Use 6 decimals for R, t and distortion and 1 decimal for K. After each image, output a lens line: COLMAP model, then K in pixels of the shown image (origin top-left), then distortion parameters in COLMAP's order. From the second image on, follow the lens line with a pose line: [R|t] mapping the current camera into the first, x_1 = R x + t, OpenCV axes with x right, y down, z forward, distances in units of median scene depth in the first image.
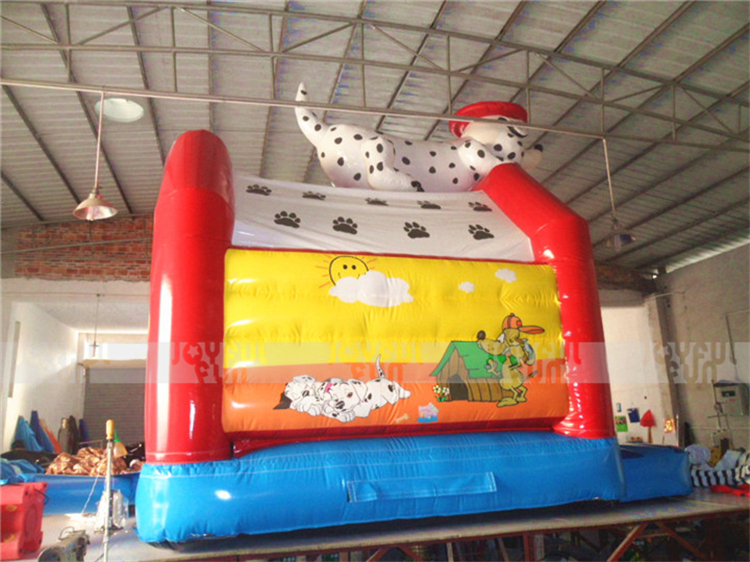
lens RADIAL K [[600.5, 0, 375.0], [0, 600.5, 281.0], [0, 0, 1]] dist [-0.045978, 0.003647]
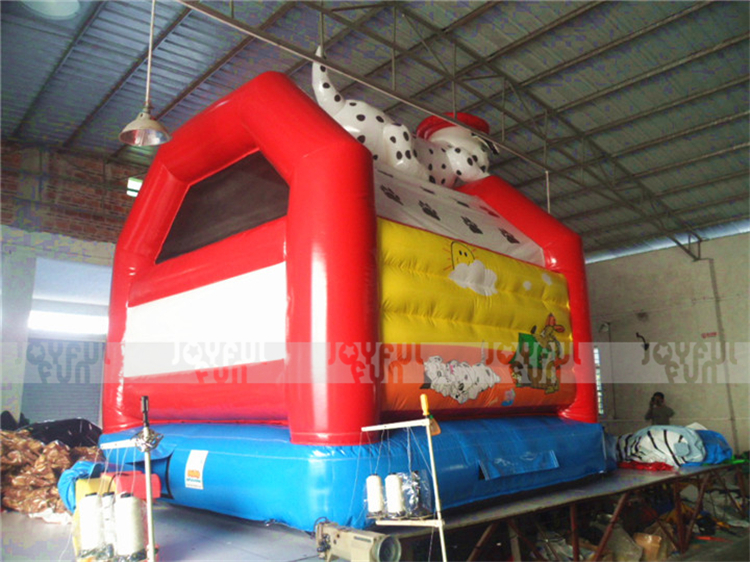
lens RADIAL K [[600.5, 0, 375.0], [0, 600.5, 281.0], [0, 0, 1]] dist [-0.045978, 0.003647]
pose [[0.876121, 0.121603, 0.466502, -0.642460], [-0.129138, 0.991499, -0.015923, 0.058520], [-0.464472, -0.046293, 0.884377, 0.158359]]
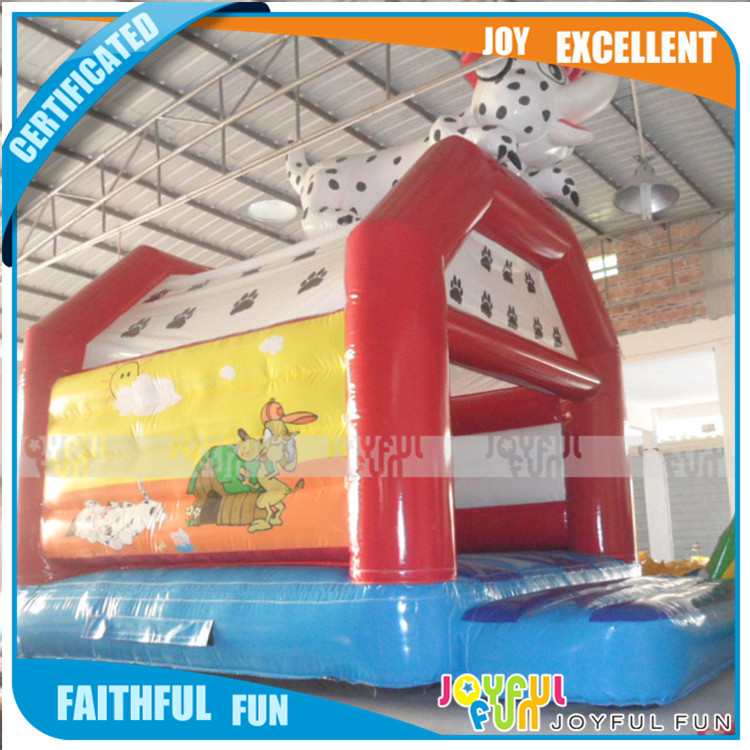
lens RADIAL K [[802.1, 0, 431.6], [0, 802.1, 373.1], [0, 0, 1]] dist [-0.047551, -0.000609]
pose [[0.641062, -0.147411, -0.753200, 1.119333], [0.187427, 0.981737, -0.032617, 0.095457], [0.744252, -0.120261, 0.656983, 0.561342]]
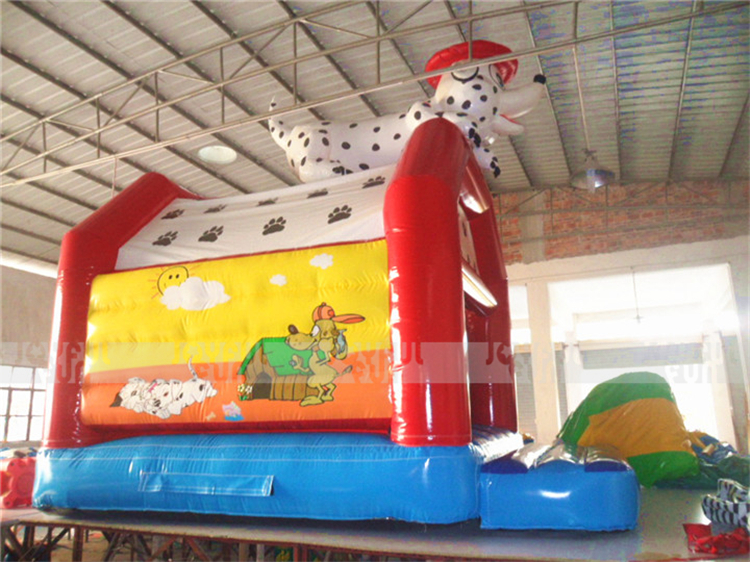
lens RADIAL K [[600.5, 0, 375.0], [0, 600.5, 281.0], [0, 0, 1]] dist [-0.045978, 0.003647]
pose [[0.798660, -0.114963, -0.590699, 0.879192], [0.130693, 0.991290, -0.016221, 0.049279], [0.587419, -0.064245, 0.806729, 0.337578]]
